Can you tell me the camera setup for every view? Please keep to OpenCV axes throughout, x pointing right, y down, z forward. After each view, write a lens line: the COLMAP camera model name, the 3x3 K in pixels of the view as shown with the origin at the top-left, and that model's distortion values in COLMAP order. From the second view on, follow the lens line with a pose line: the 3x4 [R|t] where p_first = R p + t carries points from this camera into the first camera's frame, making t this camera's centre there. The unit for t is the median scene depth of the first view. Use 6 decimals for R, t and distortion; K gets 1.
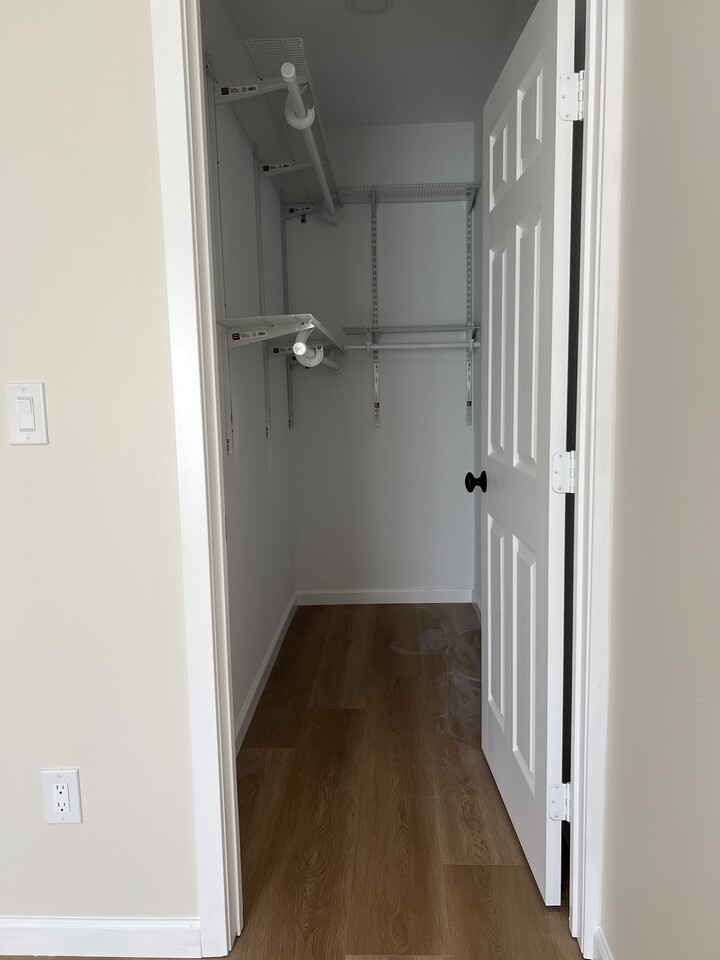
lens RADIAL K [[700.6, 0, 360.0], [0, 700.6, 480.0], [0, 0, 1]] dist [0.129576, -0.141829]
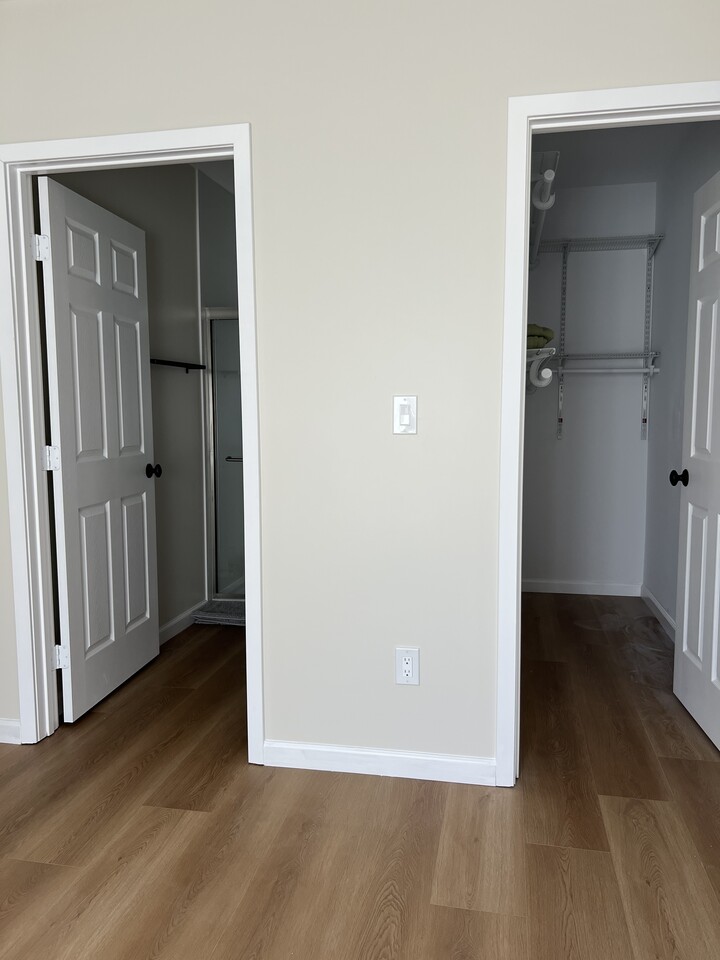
lens RADIAL K [[725.1, 0, 360.0], [0, 725.1, 480.0], [0, 0, 1]] dist [0.054112, -0.001857]
pose [[0.990057, 0.032955, -0.136749, -0.173197], [-0.037665, 0.998778, -0.032000, 0.054545], [0.135527, 0.036832, 0.990089, -0.301565]]
